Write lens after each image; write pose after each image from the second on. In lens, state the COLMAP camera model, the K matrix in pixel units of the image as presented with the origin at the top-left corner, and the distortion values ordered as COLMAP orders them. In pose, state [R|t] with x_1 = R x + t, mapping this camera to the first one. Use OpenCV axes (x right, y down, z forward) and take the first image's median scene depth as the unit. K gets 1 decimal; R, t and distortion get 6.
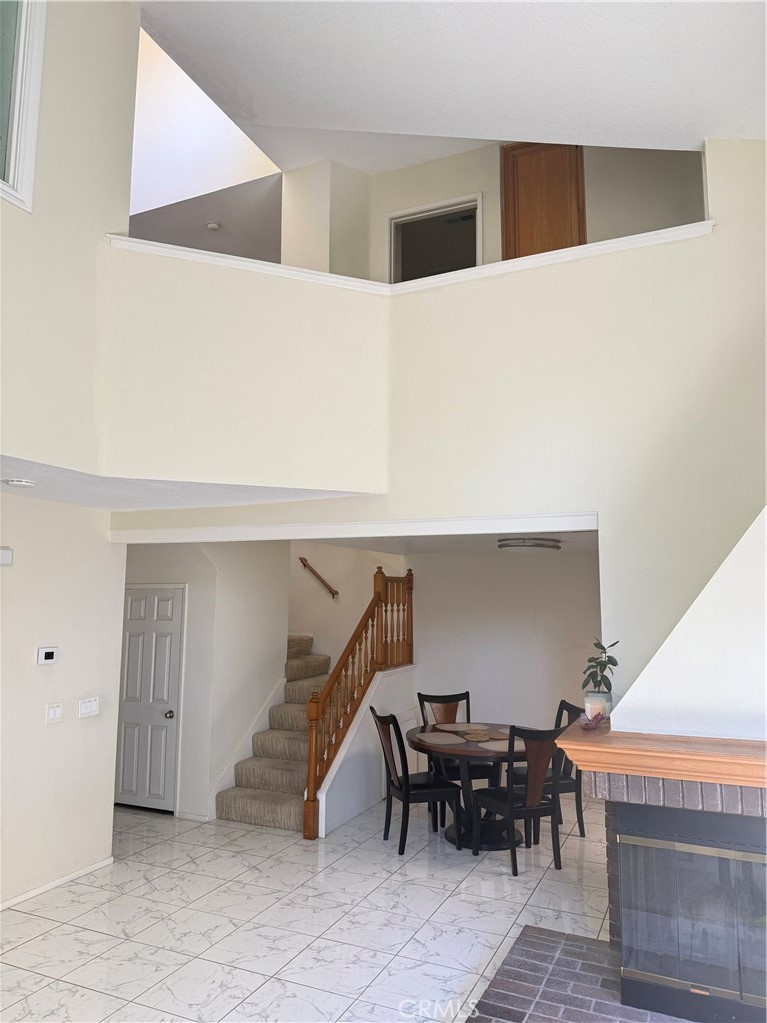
lens RADIAL K [[707.9, 0, 388.0], [0, 707.9, 504.1], [0, 0, 1]] dist [0.061106, -0.080905]
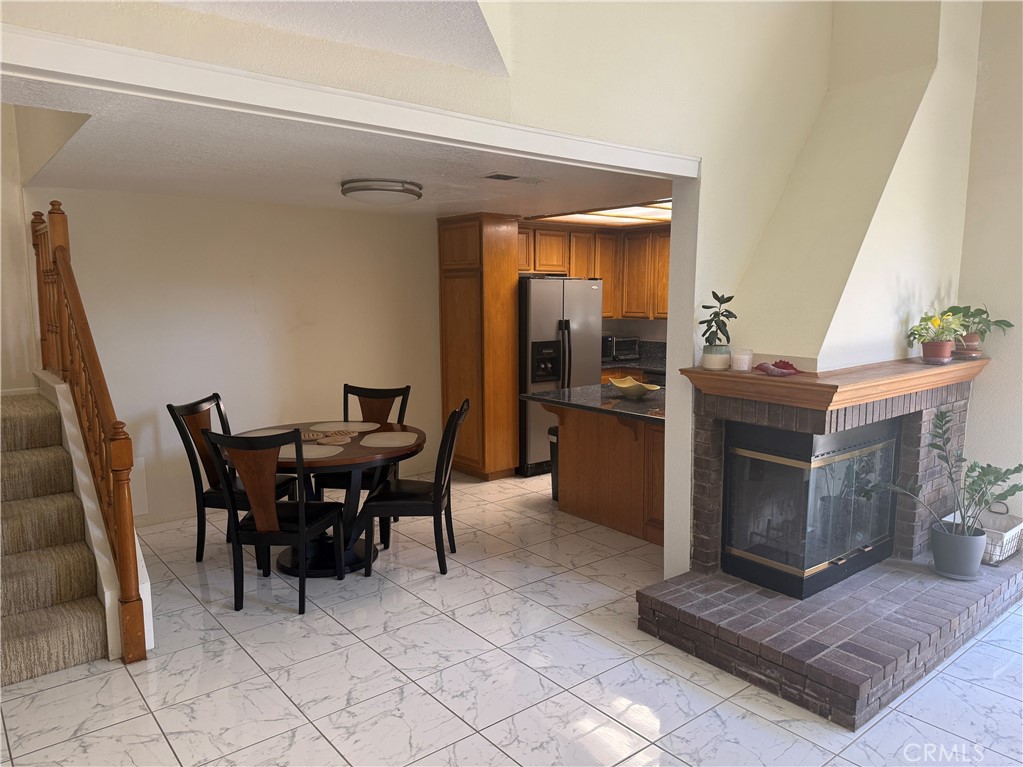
lens RADIAL K [[707.9, 0, 504.1], [0, 707.9, 383.8], [0, 0, 1]] dist [0.061106, -0.080905]
pose [[0.459164, -0.121894, 0.879949, -0.440976], [-0.113233, 0.974431, 0.194068, 0.094737], [-0.881105, -0.188749, 0.433621, 0.500554]]
